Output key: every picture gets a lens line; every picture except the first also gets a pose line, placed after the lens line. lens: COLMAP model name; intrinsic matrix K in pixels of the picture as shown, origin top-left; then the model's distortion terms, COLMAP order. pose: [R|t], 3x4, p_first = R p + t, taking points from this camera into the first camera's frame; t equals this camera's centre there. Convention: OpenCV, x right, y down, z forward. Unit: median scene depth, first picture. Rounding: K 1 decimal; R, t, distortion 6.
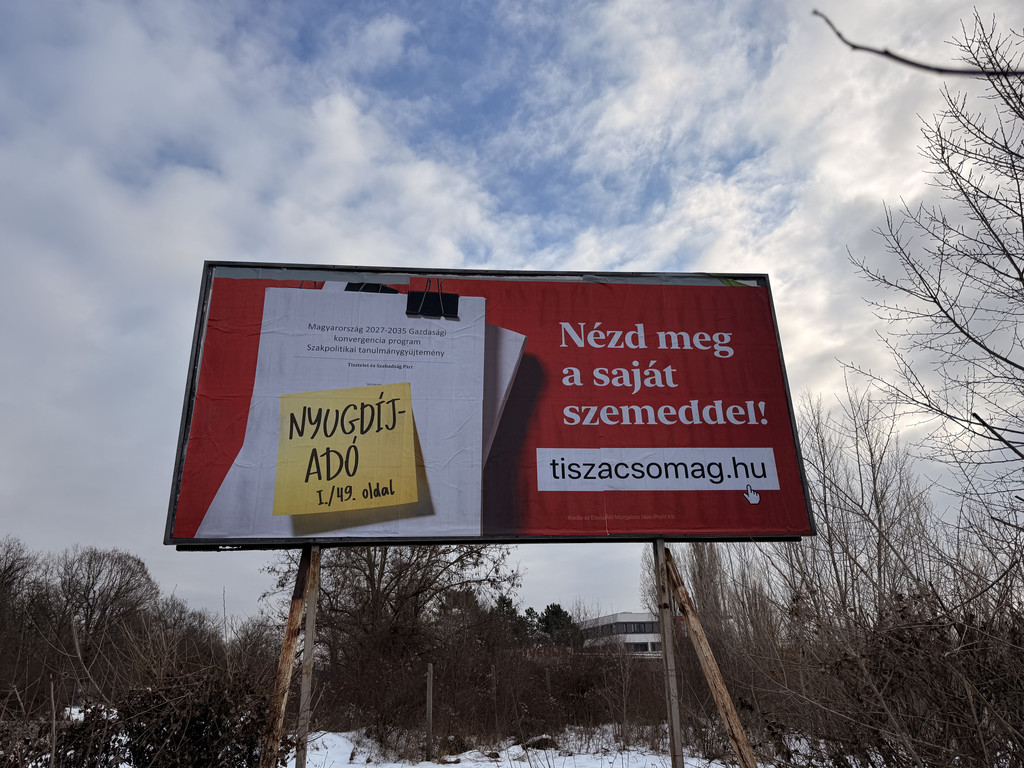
lens RADIAL K [[746.7, 0, 512.0], [0, 746.7, 377.0], [0, 0, 1]] dist [0.069429, -0.093602]
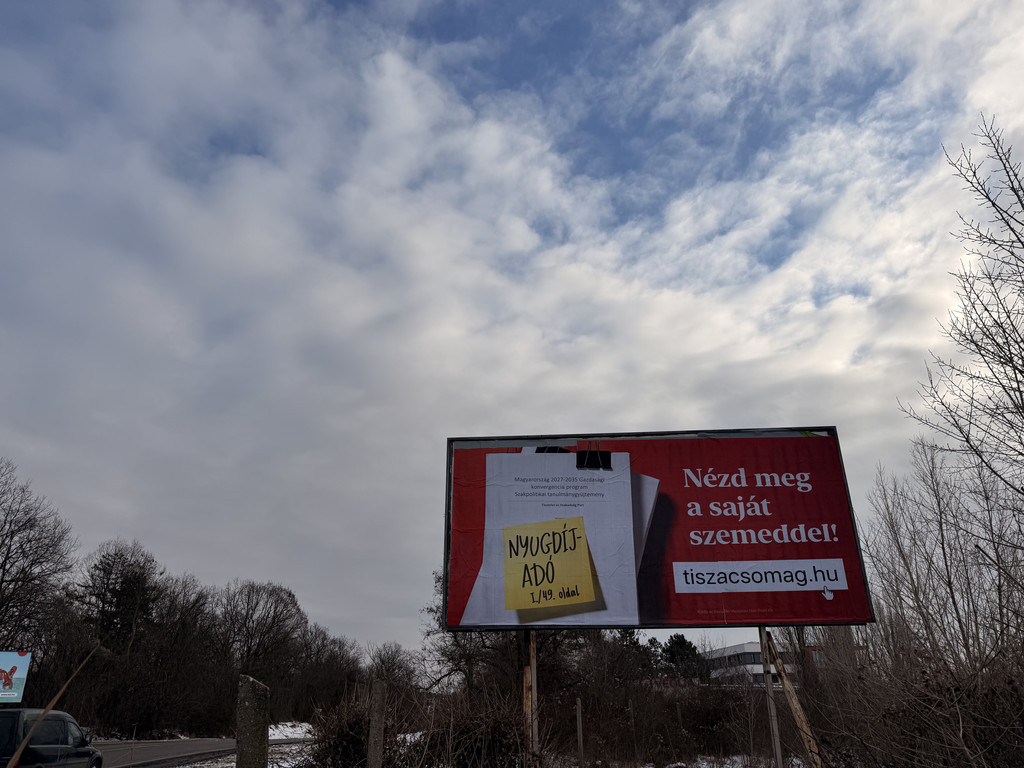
lens RADIAL K [[746.7, 0, 502.2], [0, 746.7, 385.9], [0, 0, 1]] dist [0.069429, -0.093602]
pose [[0.986790, -0.046799, -0.155099, -0.014497], [0.043565, 0.998758, -0.024192, -0.062899], [0.156038, 0.017115, 0.987603, -0.143842]]
